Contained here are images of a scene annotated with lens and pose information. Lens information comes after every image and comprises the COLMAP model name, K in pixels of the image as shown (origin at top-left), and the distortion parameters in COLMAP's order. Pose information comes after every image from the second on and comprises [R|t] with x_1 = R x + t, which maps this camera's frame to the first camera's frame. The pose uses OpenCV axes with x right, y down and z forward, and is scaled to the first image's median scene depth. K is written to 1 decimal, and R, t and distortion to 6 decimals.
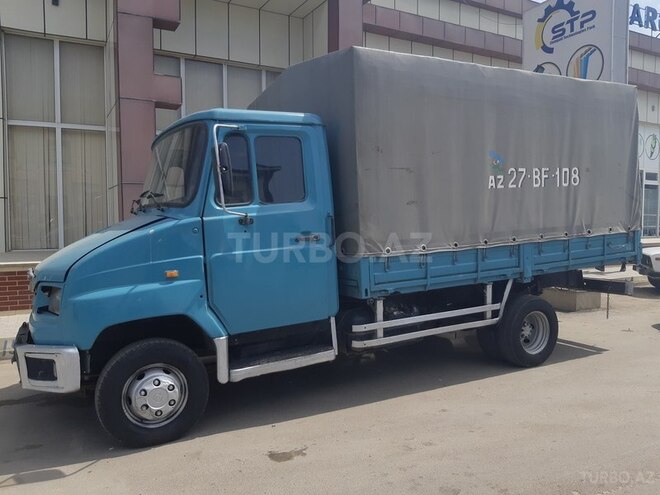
lens RADIAL K [[503.9, 0, 330.0], [0, 503.9, 247.5], [0, 0, 1]] dist [0.004833, 0.001063]
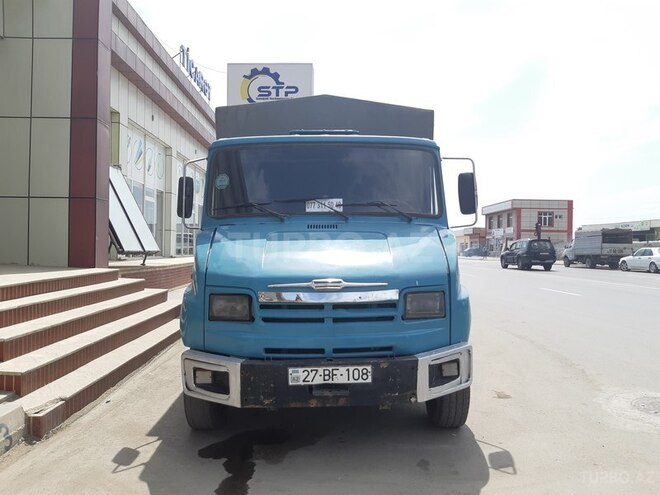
lens RADIAL K [[503.9, 0, 330.0], [0, 503.9, 247.5], [0, 0, 1]] dist [0.004833, 0.001063]
pose [[0.477911, 0.005764, 0.878389, -0.613824], [0.036950, 0.998961, -0.026659, 0.004304], [-0.877631, 0.045198, 0.477202, 0.281058]]
